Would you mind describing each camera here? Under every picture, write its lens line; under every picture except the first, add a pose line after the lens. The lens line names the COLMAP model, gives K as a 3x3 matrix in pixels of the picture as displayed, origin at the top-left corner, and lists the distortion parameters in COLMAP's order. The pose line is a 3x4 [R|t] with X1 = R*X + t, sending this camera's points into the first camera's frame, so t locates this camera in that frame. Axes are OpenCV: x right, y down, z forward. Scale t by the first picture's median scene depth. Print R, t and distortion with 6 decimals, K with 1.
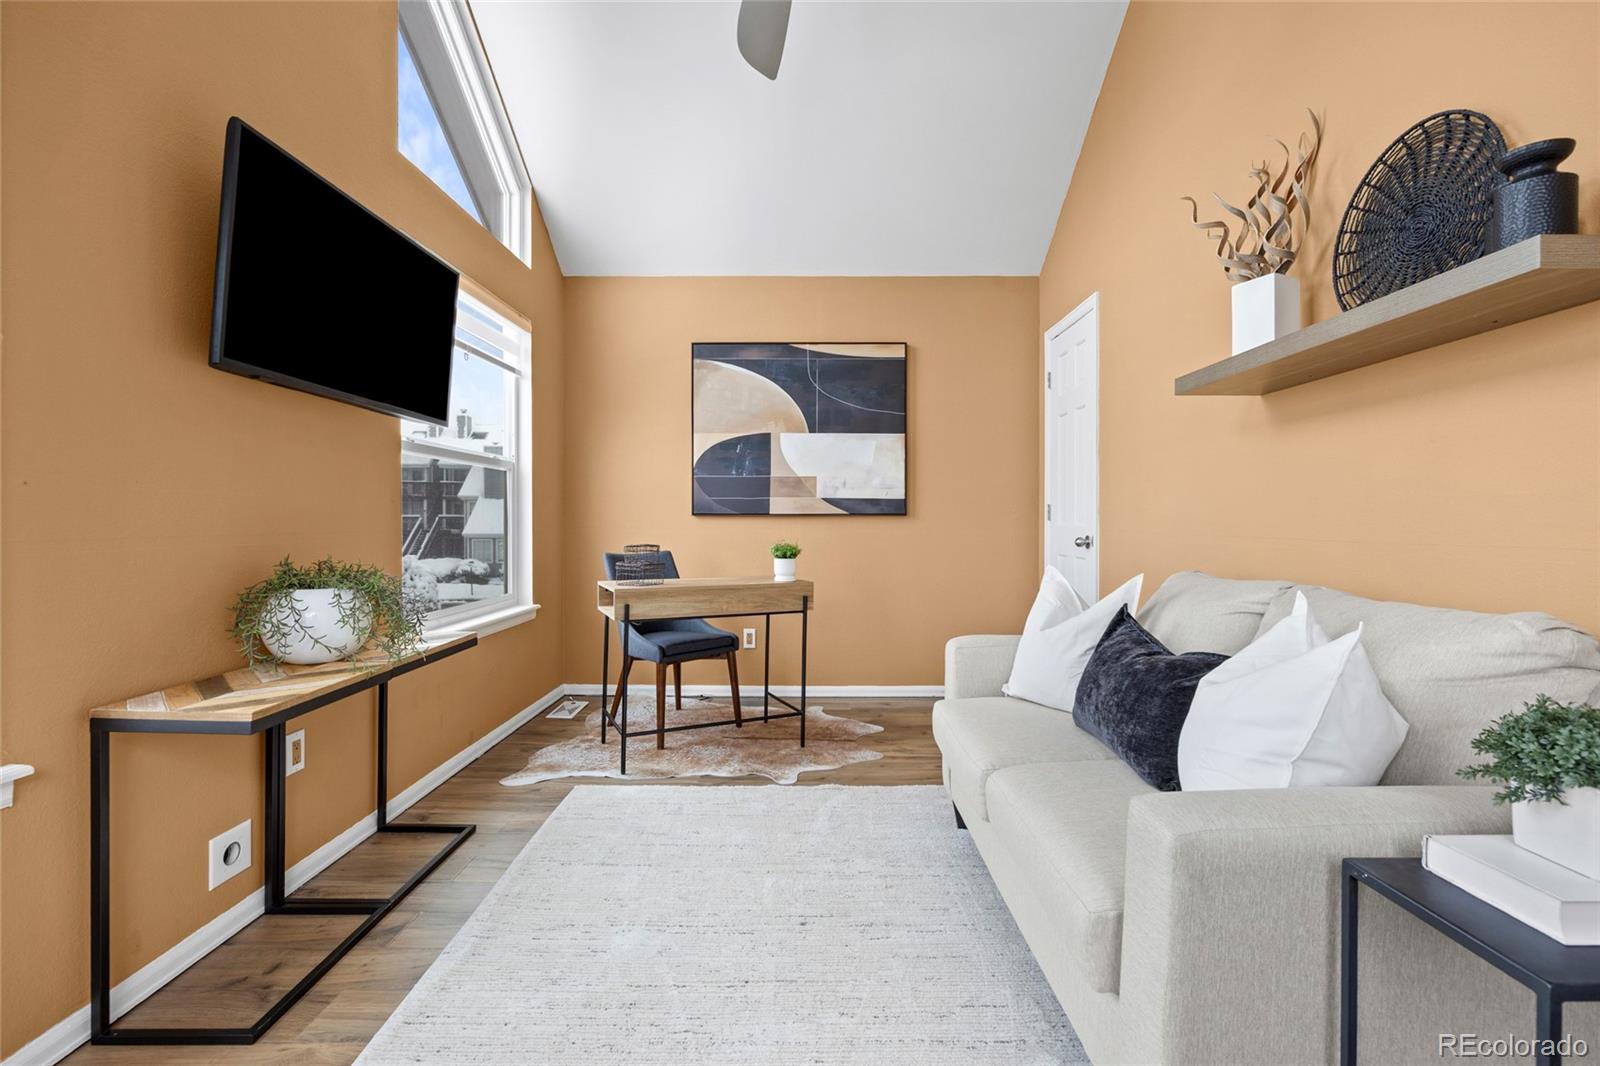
lens RADIAL K [[698.8, 0, 801.9], [0, 698.8, 524.0], [0, 0, 1]] dist [-0.004102, 0.000740]
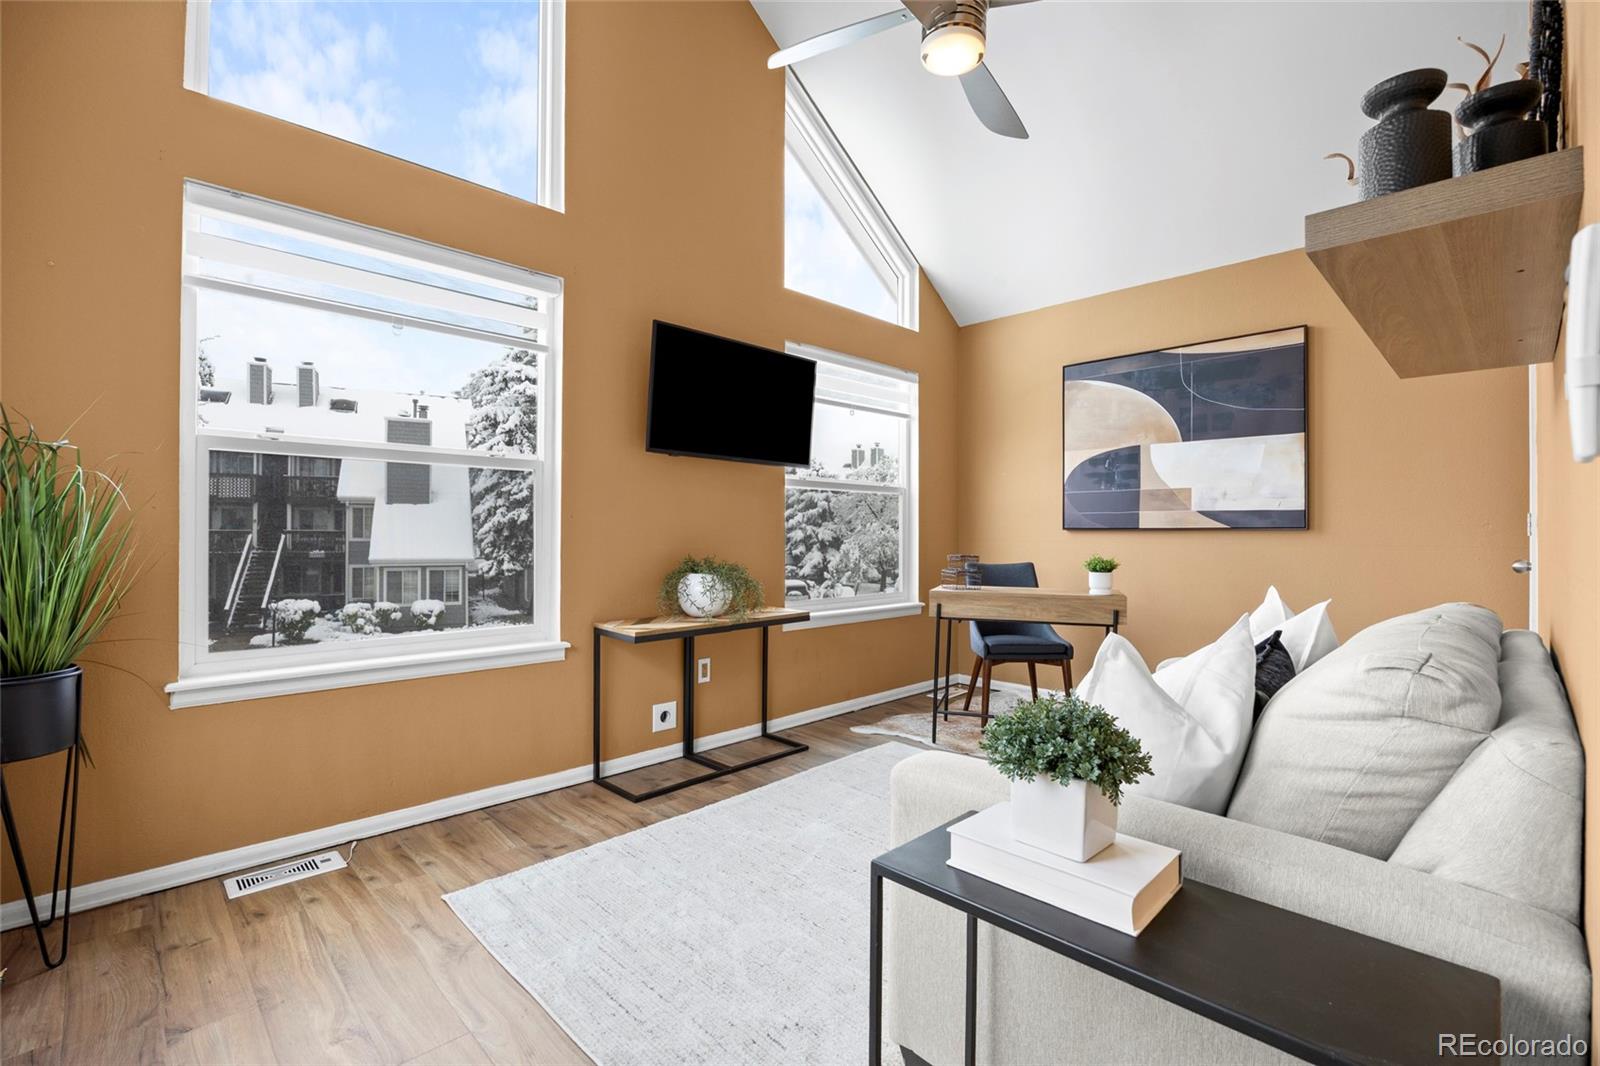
lens RADIAL K [[698.8, 0, 801.4], [0, 698.8, 529.3], [0, 0, 1]] dist [-0.004102, 0.000740]
pose [[0.710767, -0.001441, -0.703426, 0.382931], [-0.007159, 0.999931, -0.009283, -0.000825], [0.703392, 0.011634, 0.710707, -0.027345]]
